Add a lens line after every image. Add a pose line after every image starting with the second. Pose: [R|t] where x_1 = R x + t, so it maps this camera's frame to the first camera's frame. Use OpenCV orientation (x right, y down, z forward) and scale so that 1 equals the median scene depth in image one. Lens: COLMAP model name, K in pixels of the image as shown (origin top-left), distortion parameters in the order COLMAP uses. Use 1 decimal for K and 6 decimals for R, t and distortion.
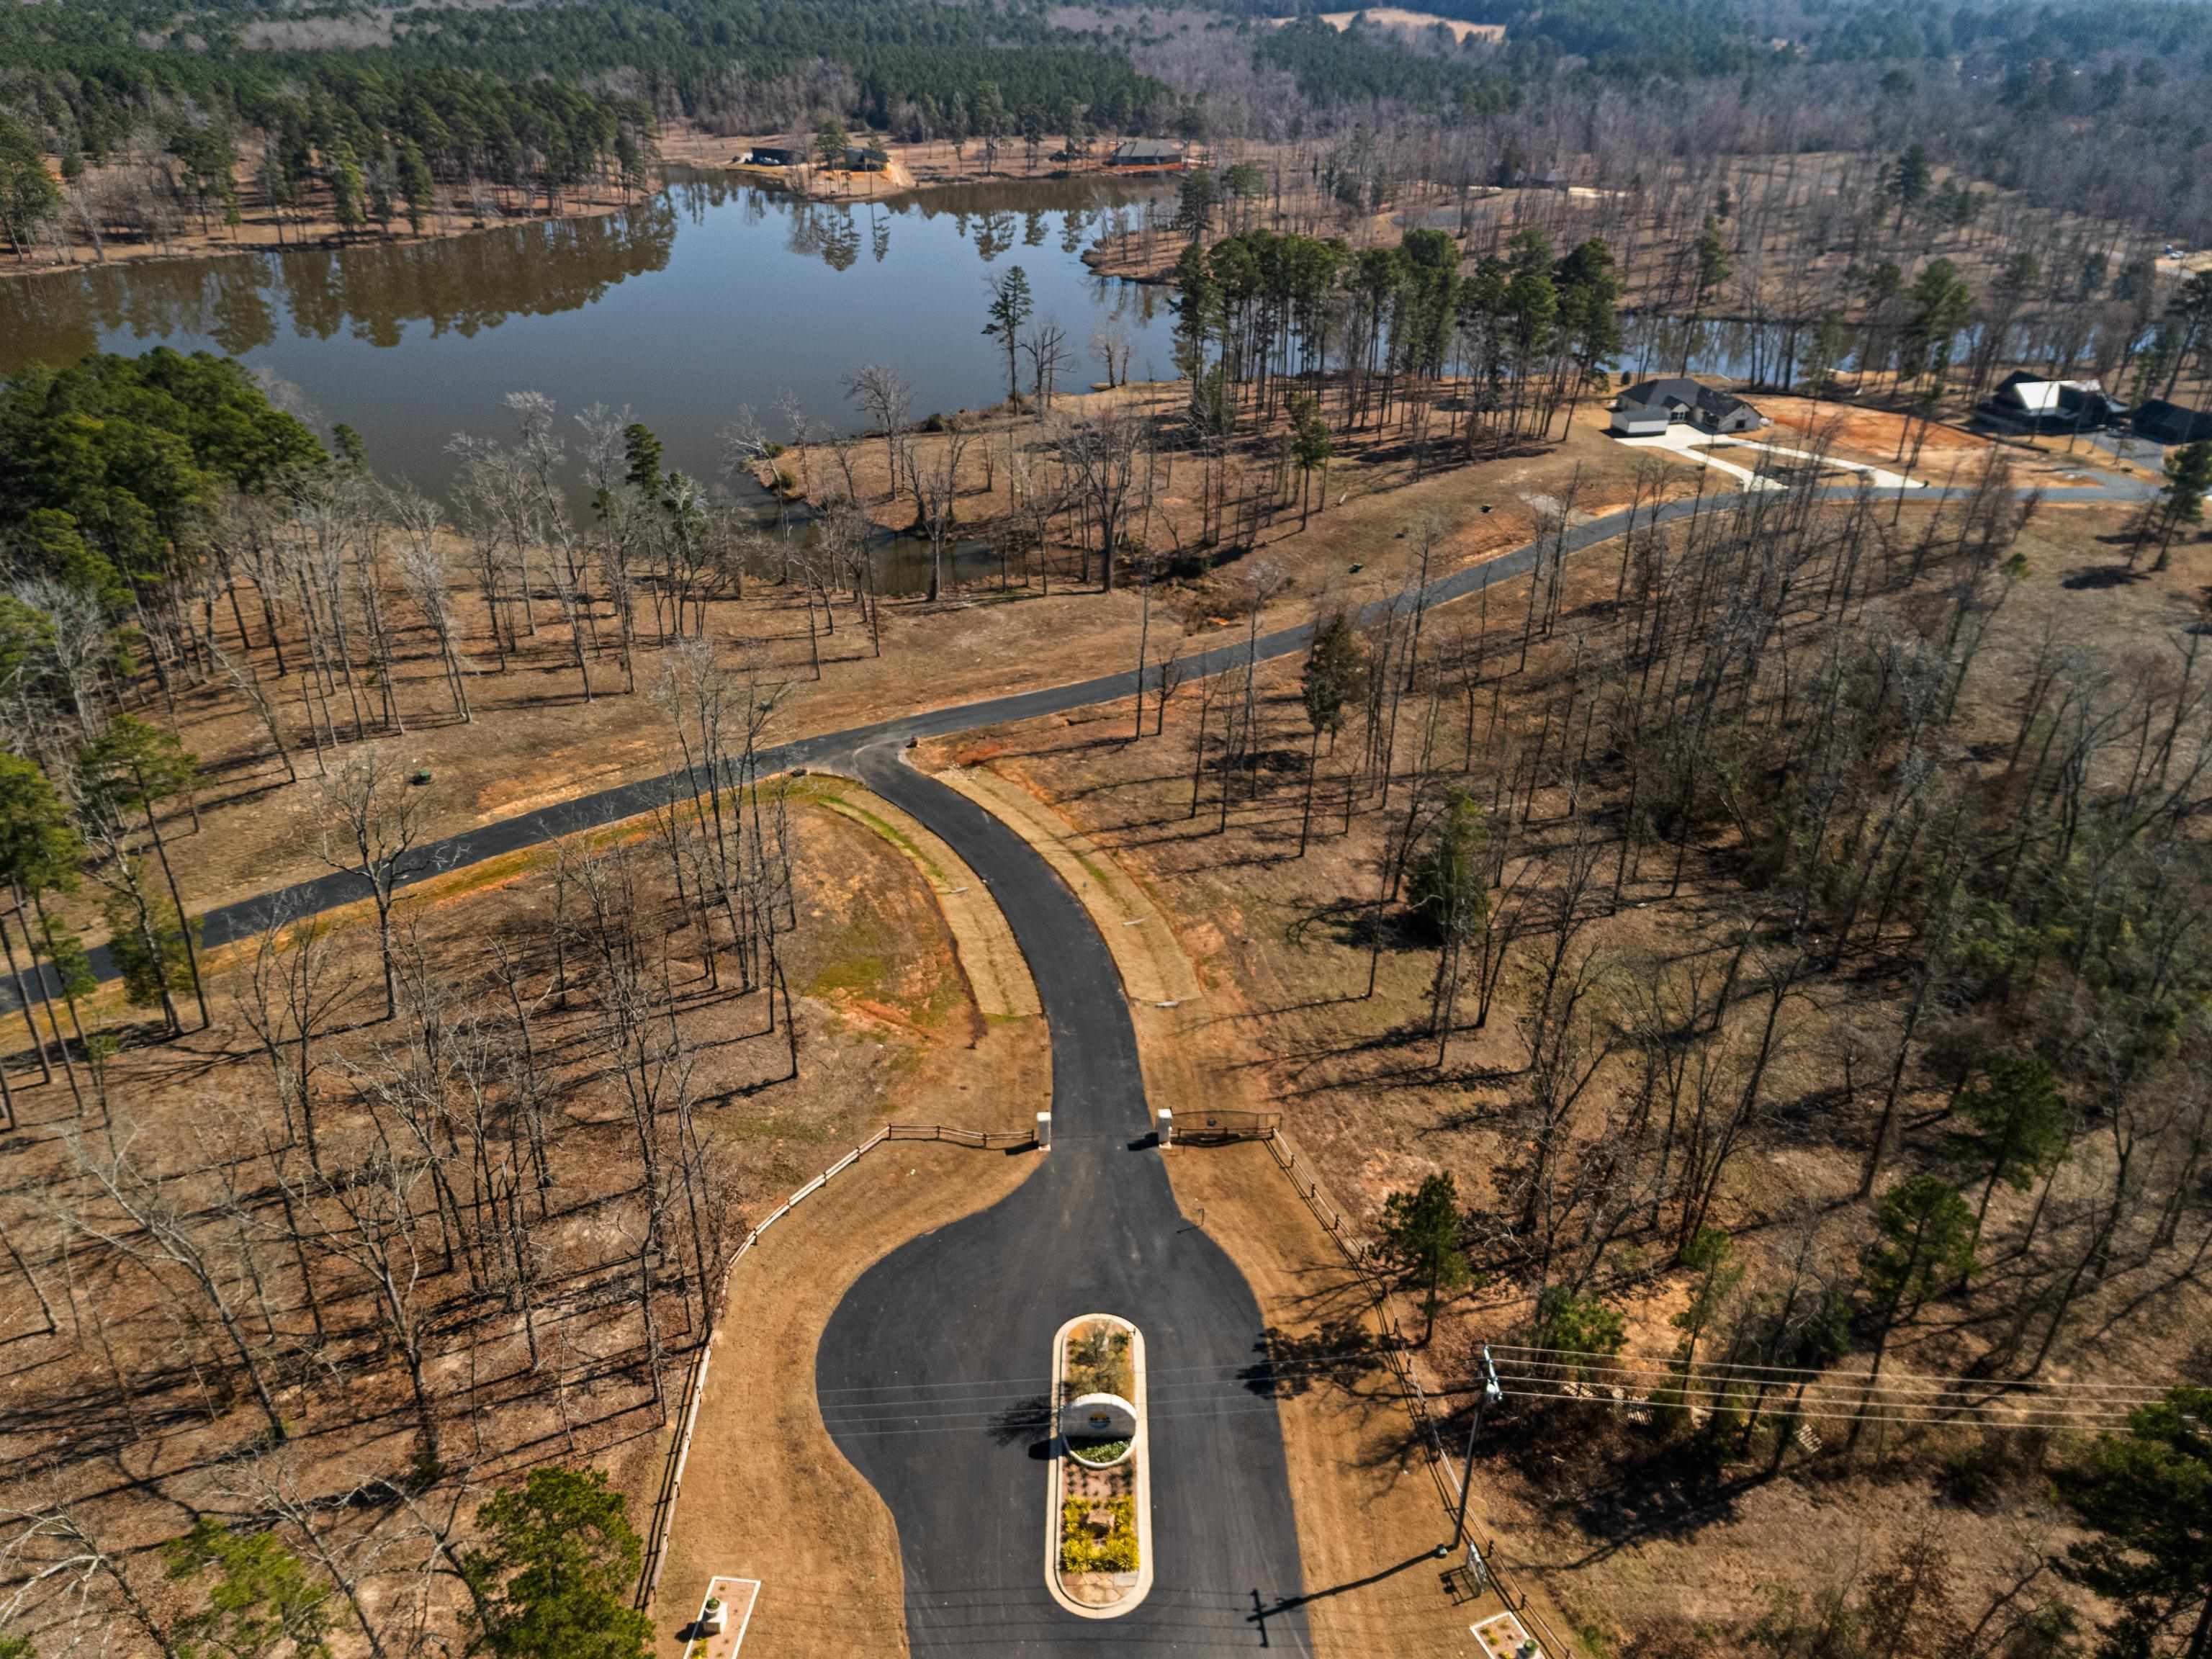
lens RADIAL K [[1603.7, 0, 1106.4], [0, 1603.7, 815.5], [0, 0, 1]] dist [0.052311, -0.047554]
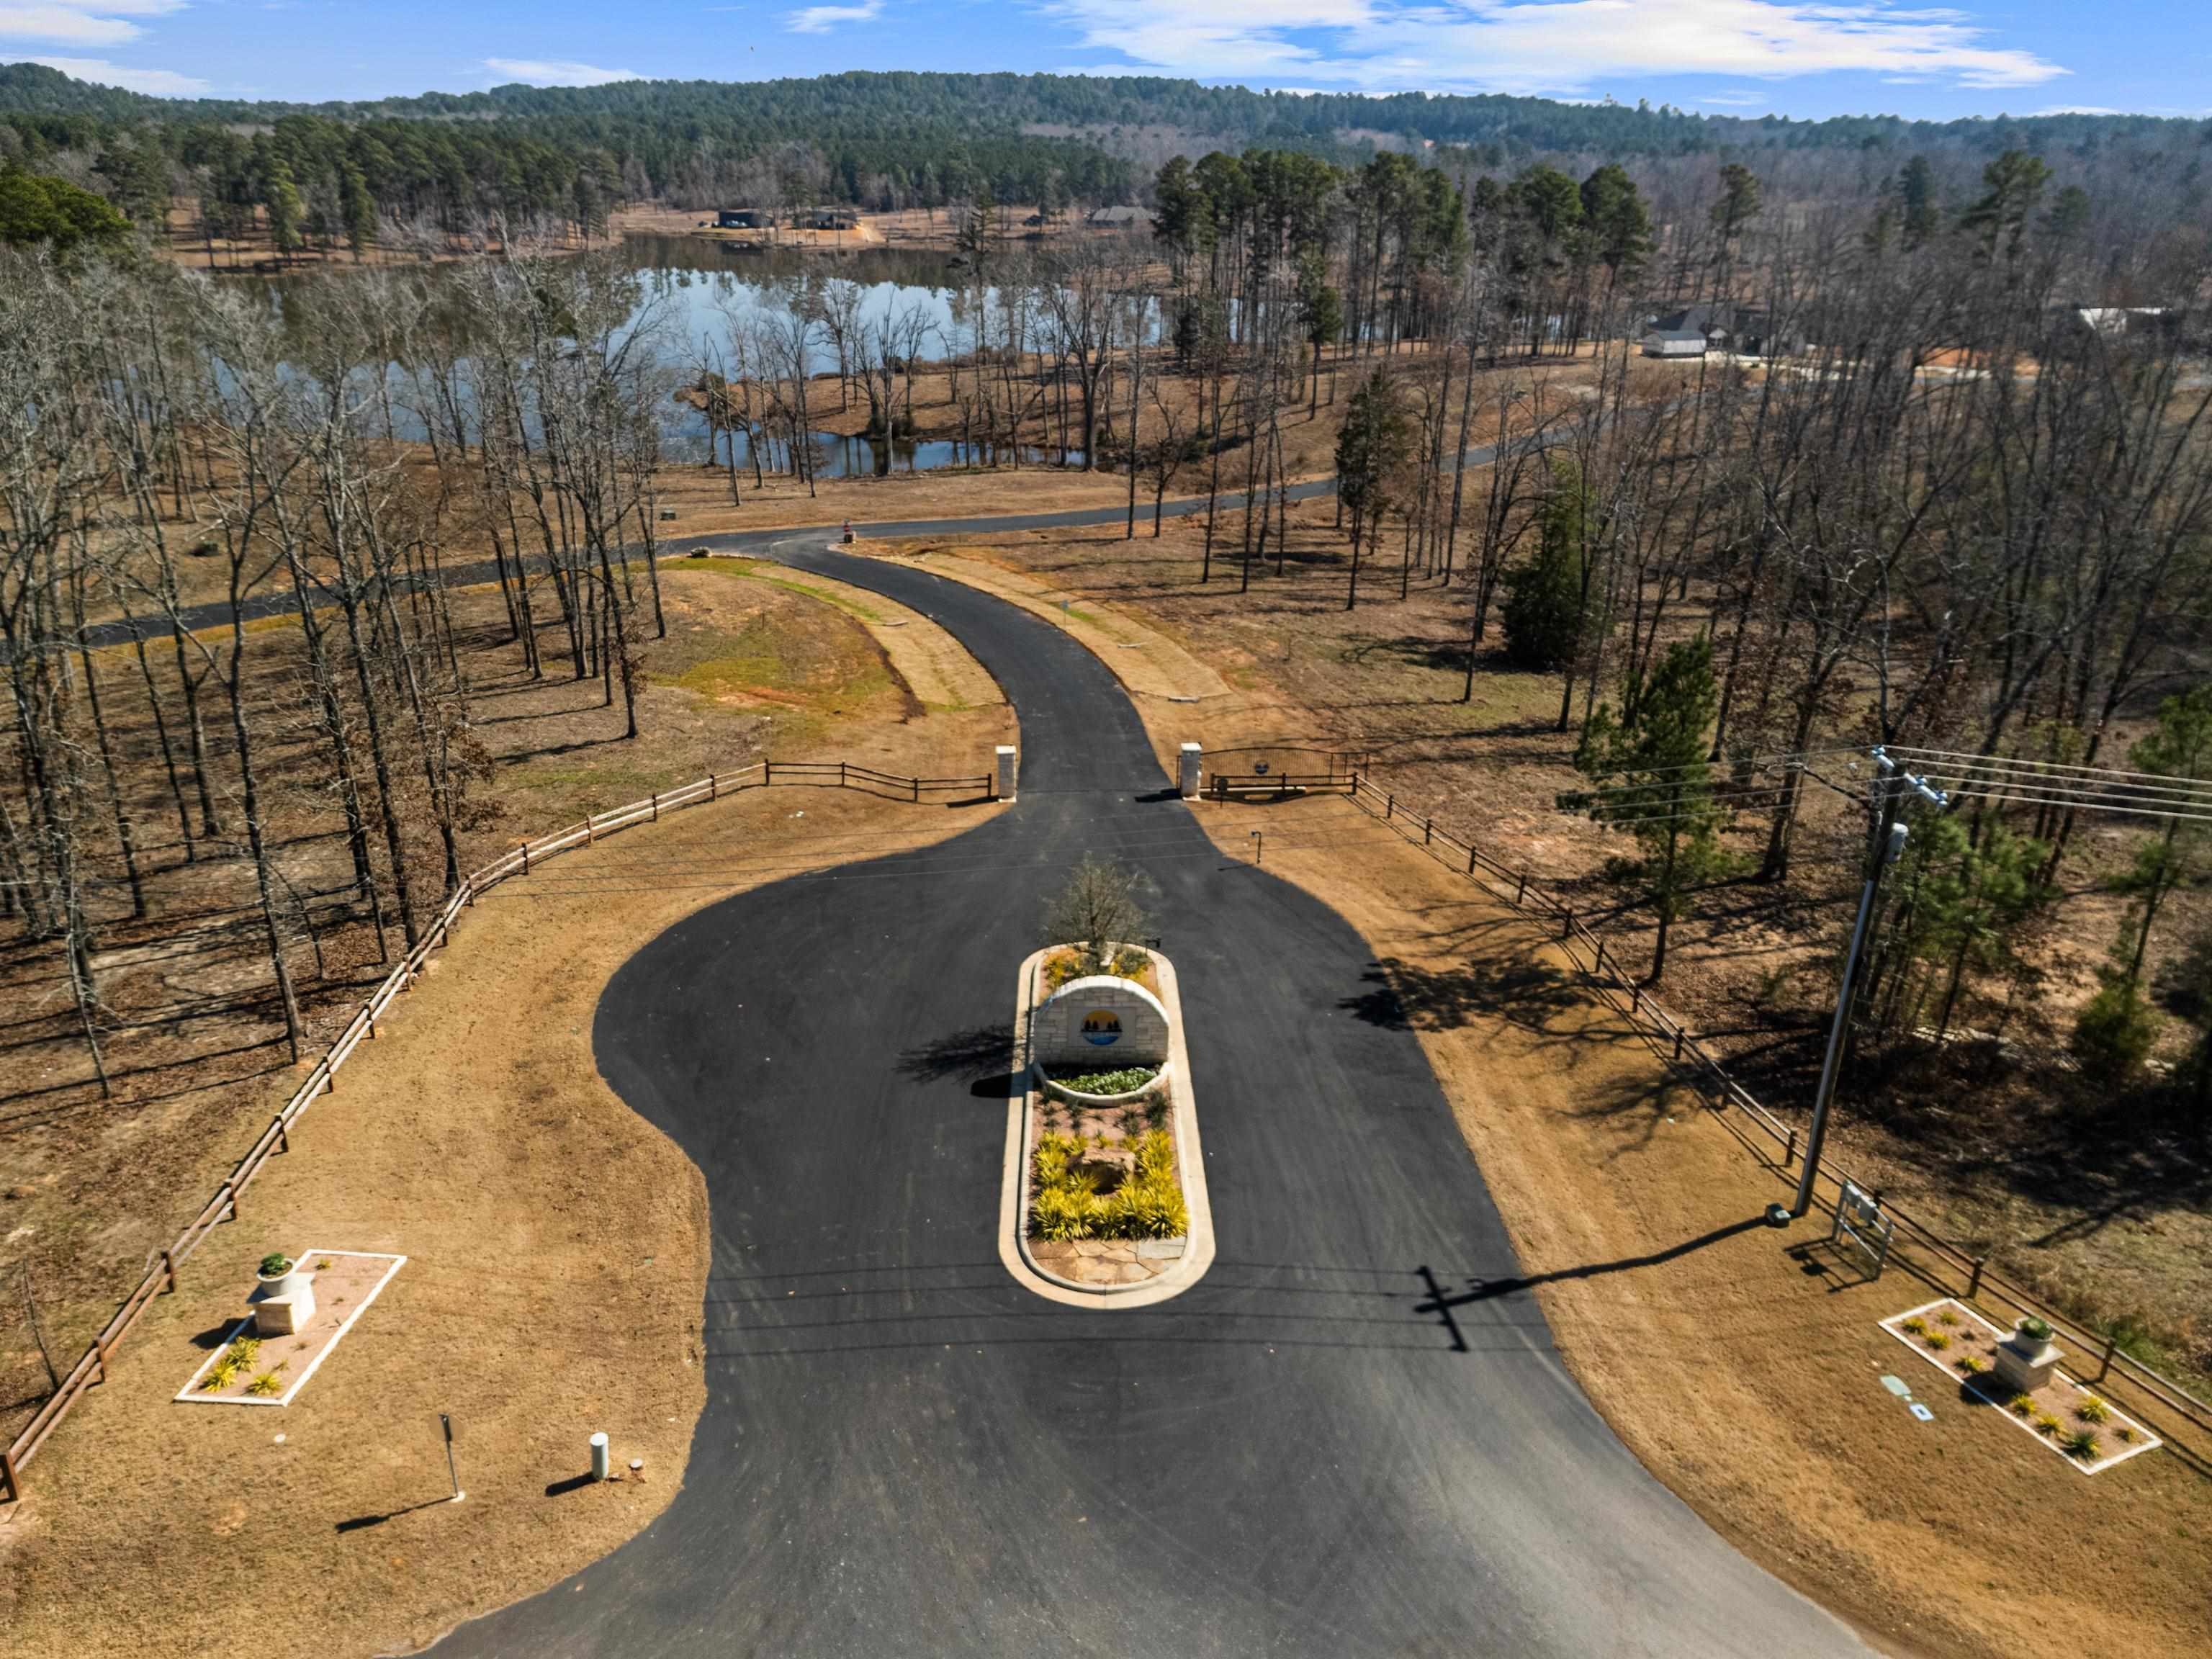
lens RADIAL K [[1603.7, 0, 1108.8], [0, 1603.7, 820.1], [0, 0, 1]] dist [0.052311, -0.047554]
pose [[0.999836, -0.011428, 0.014014, -0.007466], [0.012609, 0.996101, -0.087320, 0.303324], [-0.012961, 0.087482, 0.996082, 0.395031]]
